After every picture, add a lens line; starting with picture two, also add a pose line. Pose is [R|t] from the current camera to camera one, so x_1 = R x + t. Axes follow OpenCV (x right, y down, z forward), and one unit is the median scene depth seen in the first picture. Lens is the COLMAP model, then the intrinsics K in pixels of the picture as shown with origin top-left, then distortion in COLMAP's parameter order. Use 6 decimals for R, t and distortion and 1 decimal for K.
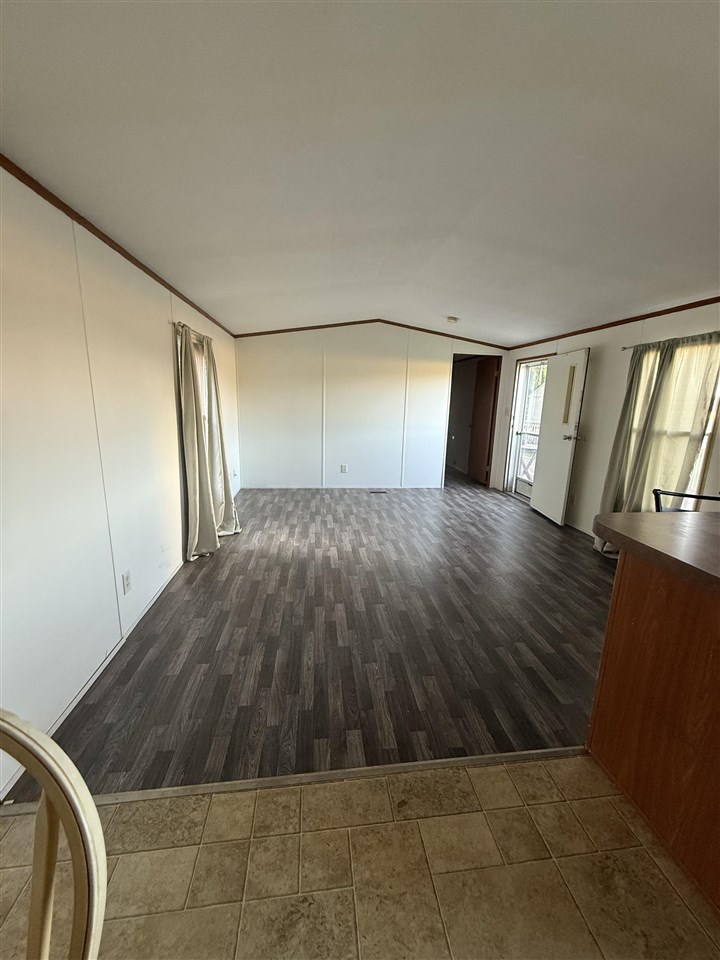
lens RADIAL K [[367.8, 0, 358.4], [0, 367.8, 483.3], [0, 0, 1]] dist [0.001710, 0.000419]
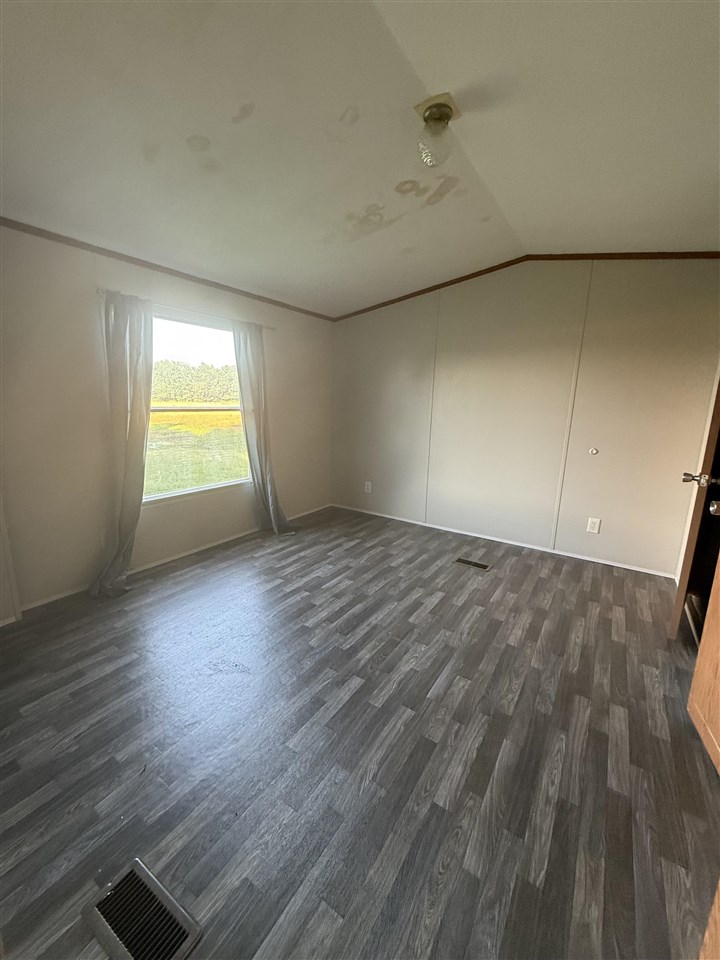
lens RADIAL K [[367.8, 0, 329.6], [0, 367.8, 450.2], [0, 0, 1]] dist [0.001710, 0.000419]
pose [[0.714604, 0.100756, -0.692235, -0.019040], [-0.172928, 0.984304, -0.035249, -0.037398], [0.677817, 0.144896, 0.720811, 0.163179]]
